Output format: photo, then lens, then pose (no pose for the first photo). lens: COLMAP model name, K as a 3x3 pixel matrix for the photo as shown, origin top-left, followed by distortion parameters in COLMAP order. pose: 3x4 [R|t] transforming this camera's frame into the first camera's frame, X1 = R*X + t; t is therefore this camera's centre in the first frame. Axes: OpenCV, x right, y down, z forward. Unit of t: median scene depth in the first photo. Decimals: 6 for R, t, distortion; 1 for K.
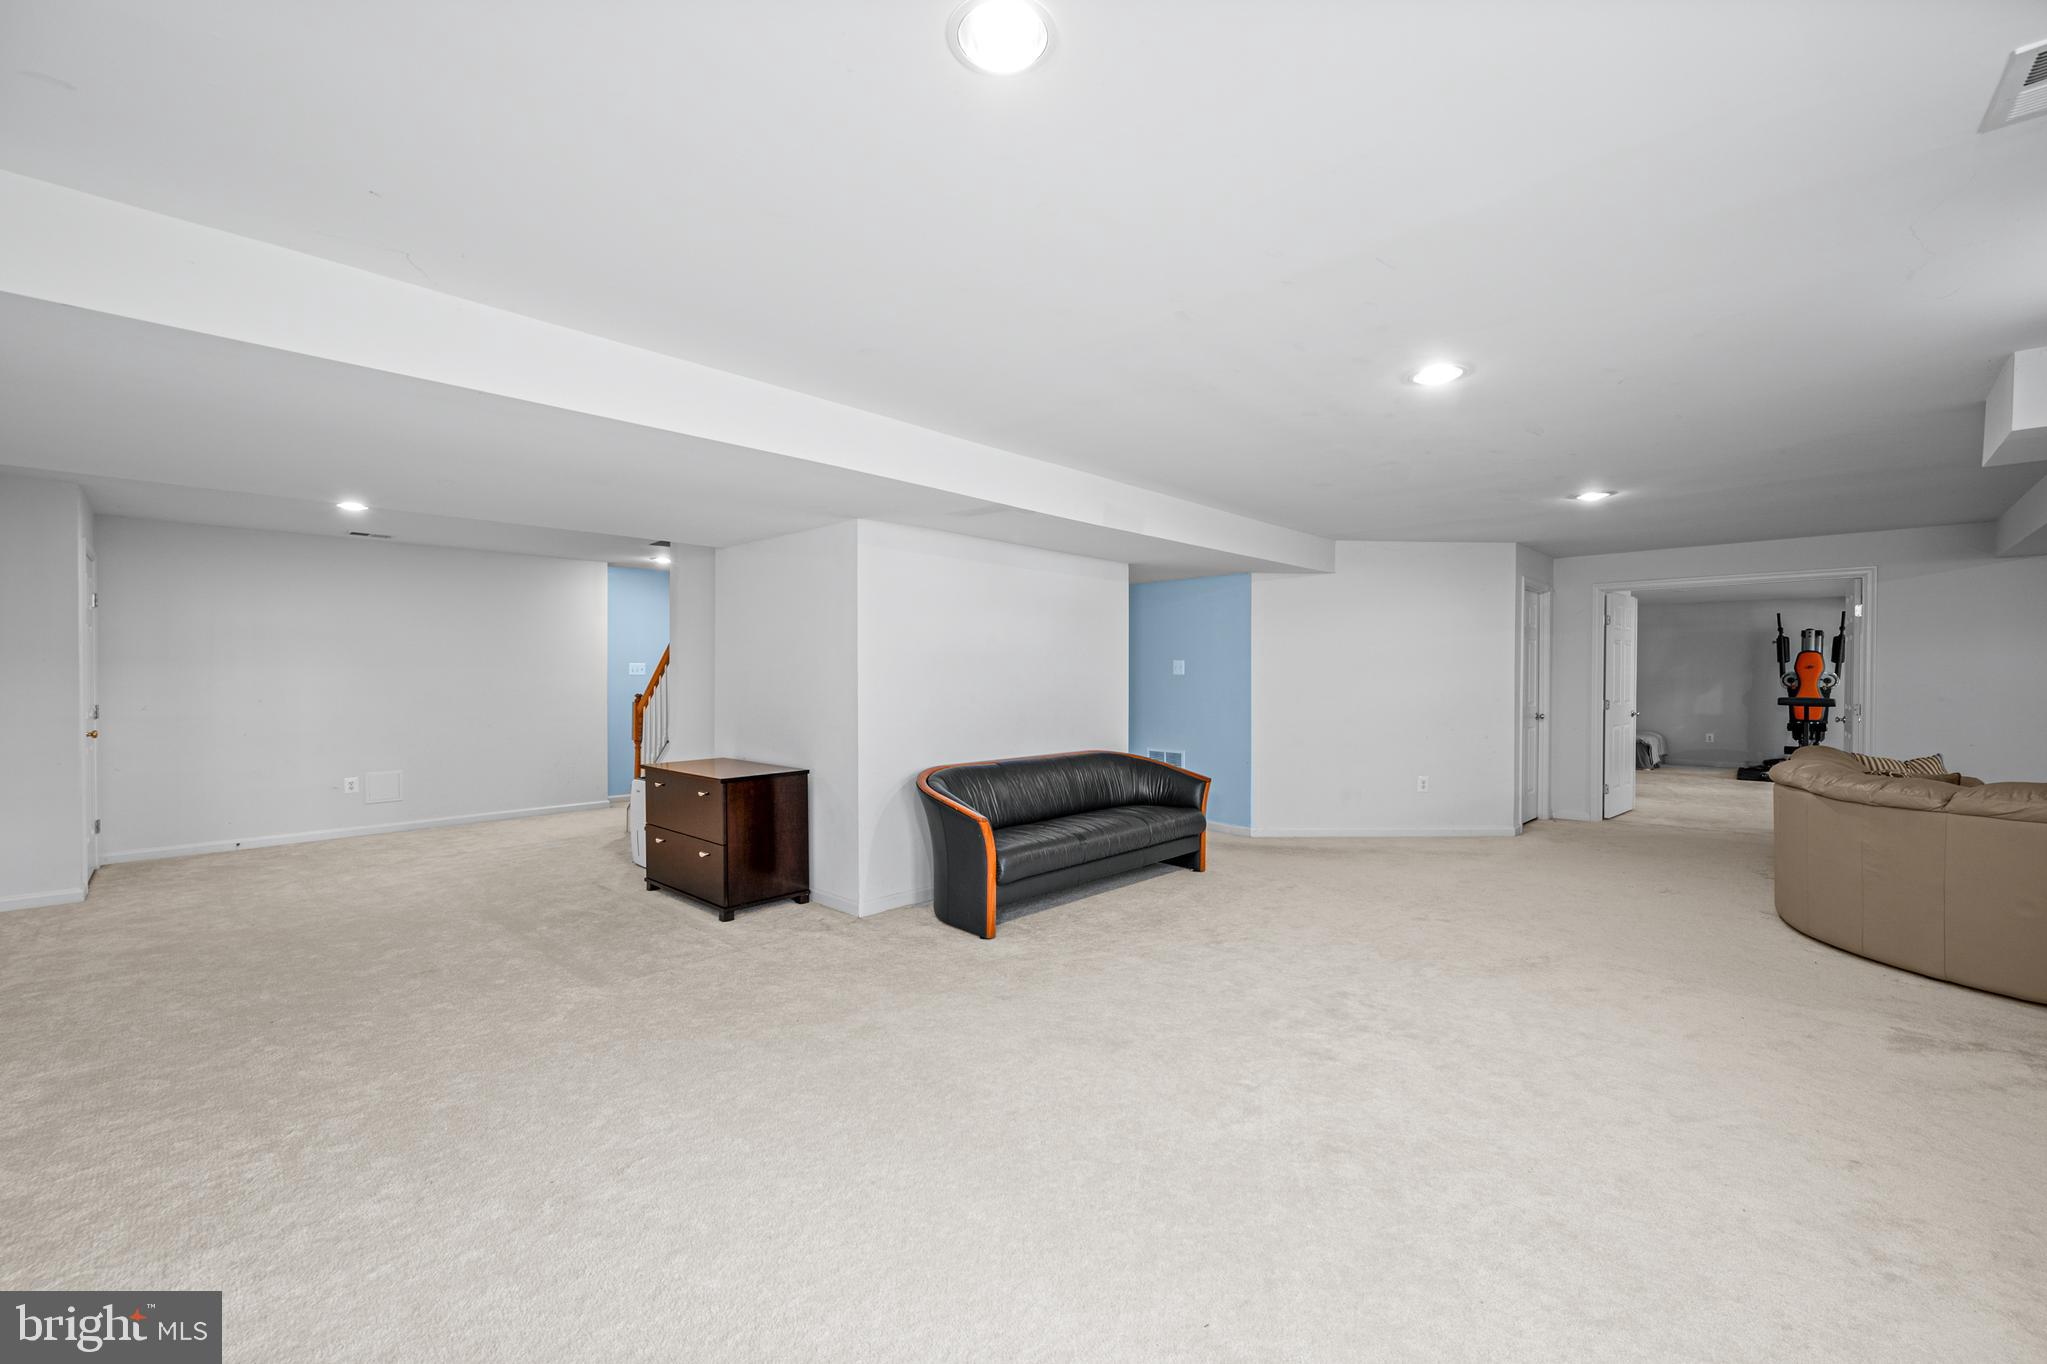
lens RADIAL K [[825.4, 0, 1021.8], [0, 825.4, 686.8], [0, 0, 1]] dist [-0.000184, 0.000083]
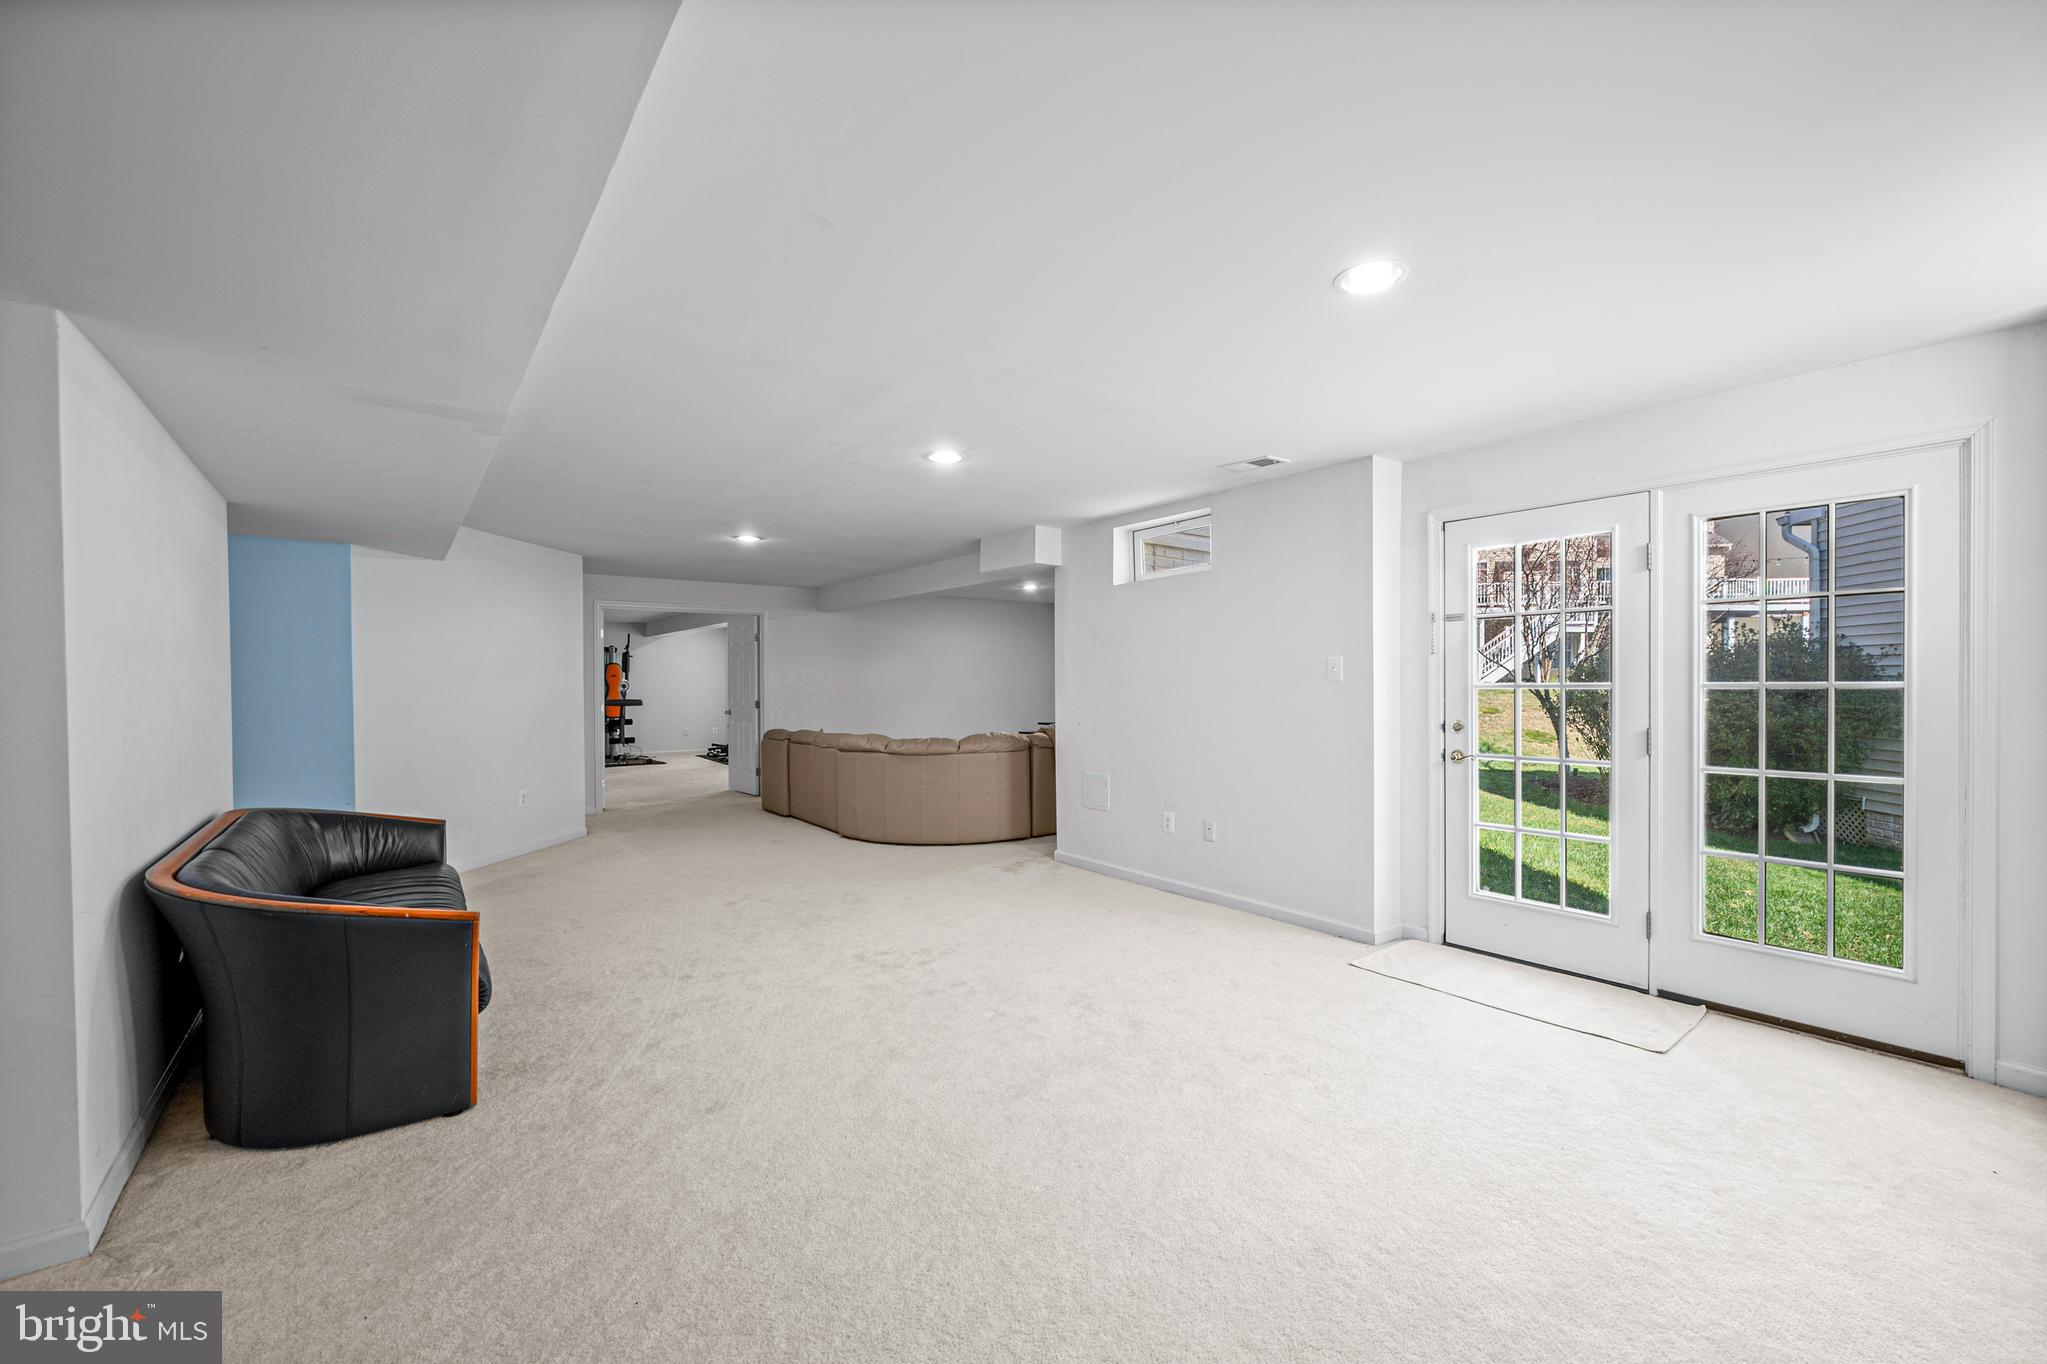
lens RADIAL K [[825.4, 0, 1021.8], [0, 825.4, 686.8], [0, 0, 1]] dist [-0.000184, 0.000083]
pose [[0.145017, -0.010444, 0.989374, -0.227321], [0.020489, 0.999762, 0.007550, -0.002681], [-0.989217, 0.019176, 0.145196, 0.190712]]
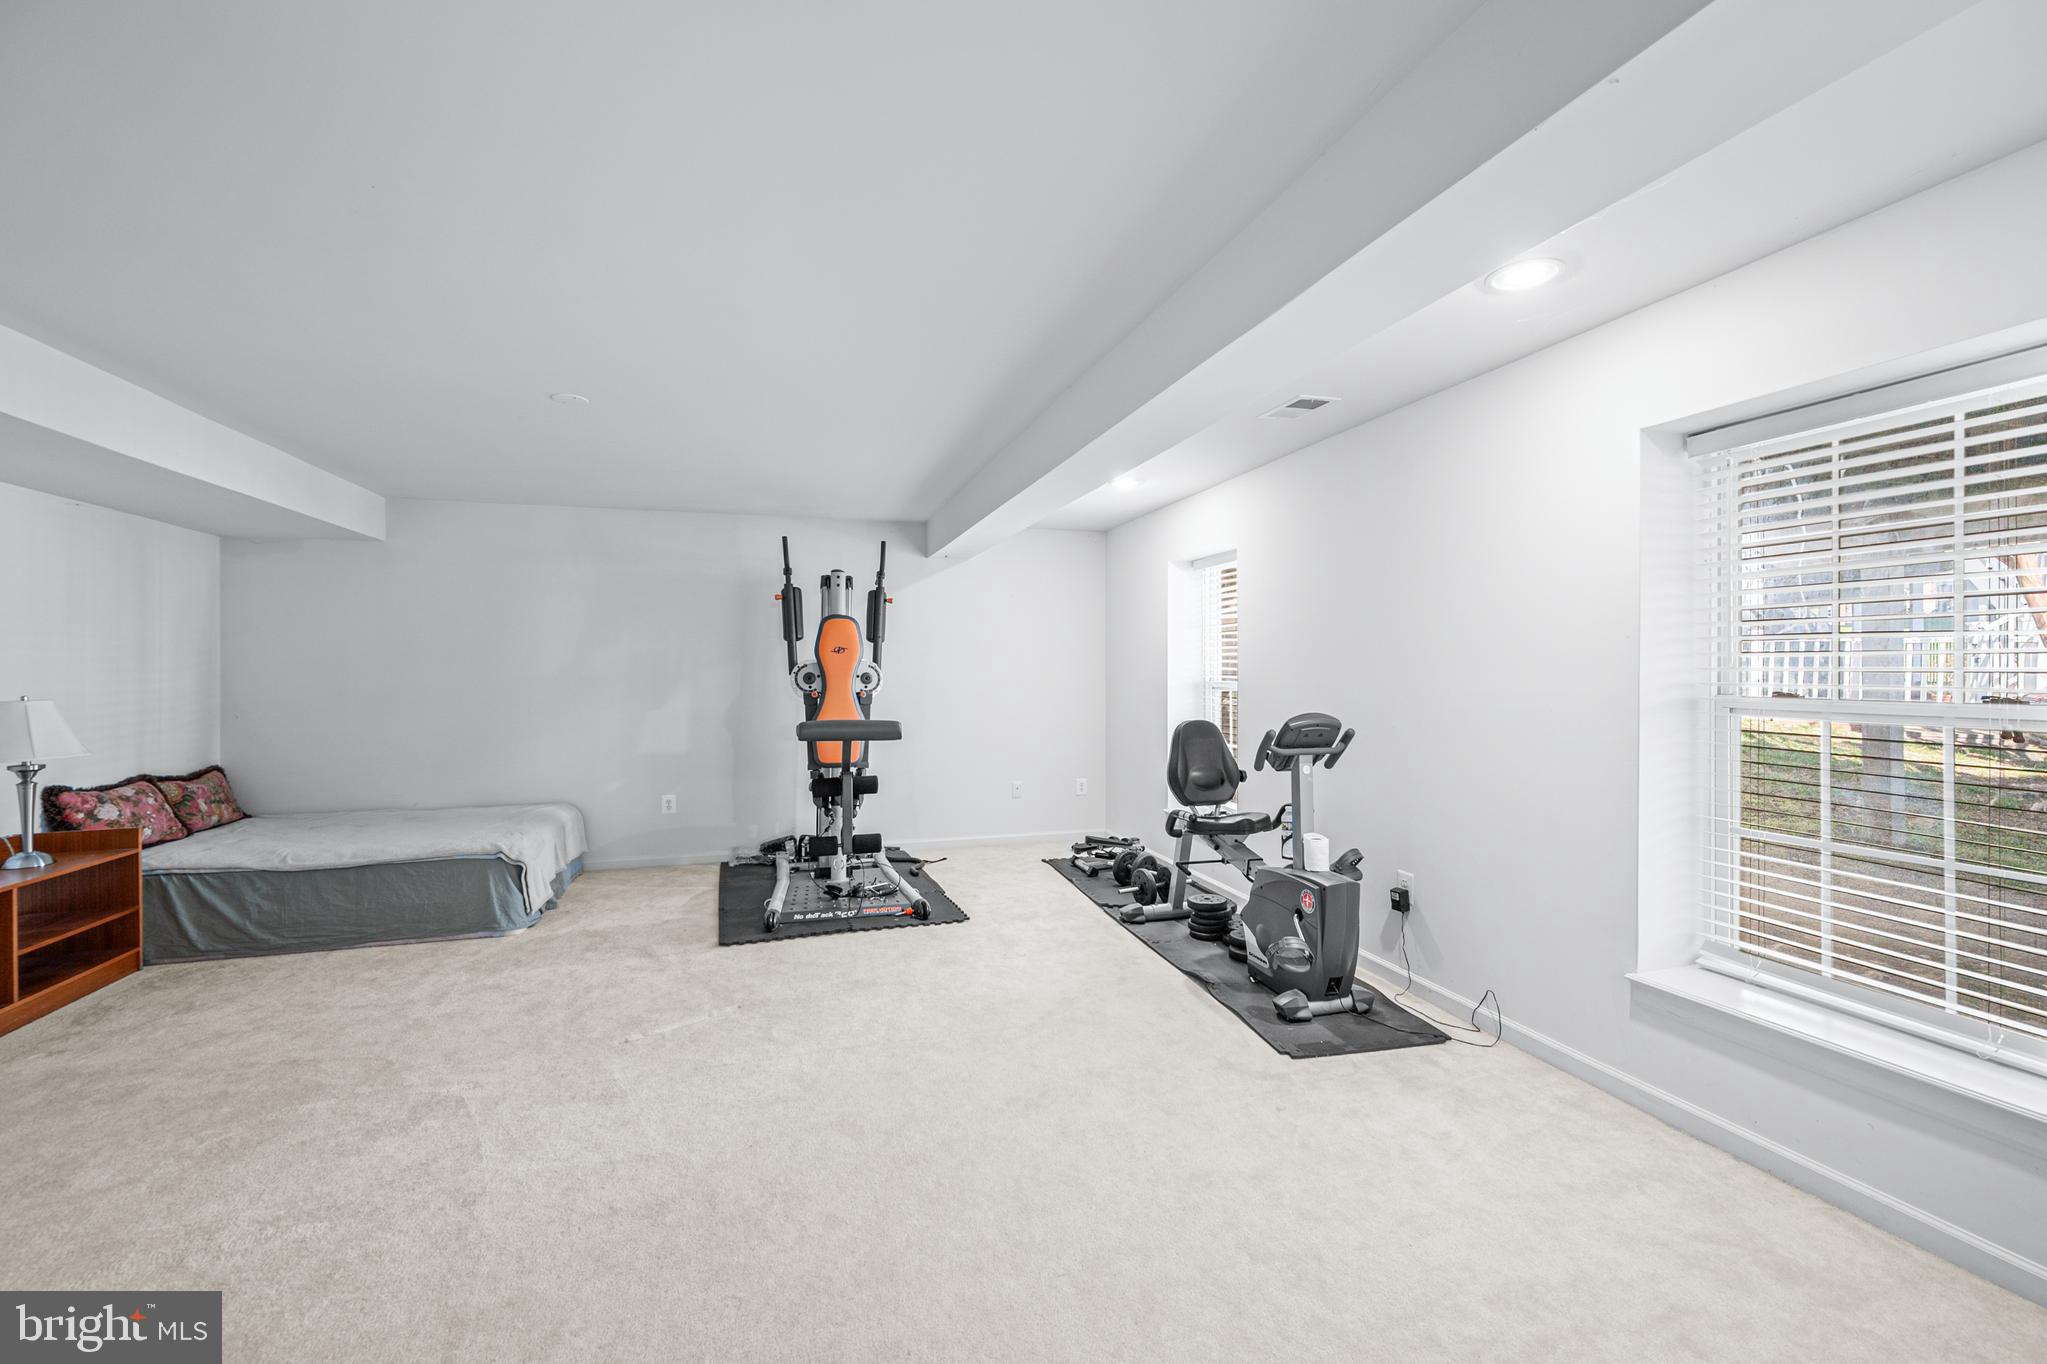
lens RADIAL K [[844.1, 0, 1015.8], [0, 844.1, 670.6], [0, 0, 1]] dist [-0.000155, 0.000012]
pose [[0.494652, -0.005325, 0.869075, 0.600288], [0.013152, 0.999913, -0.001359, -0.010305], [-0.868992, 0.012102, 0.494678, 0.690705]]
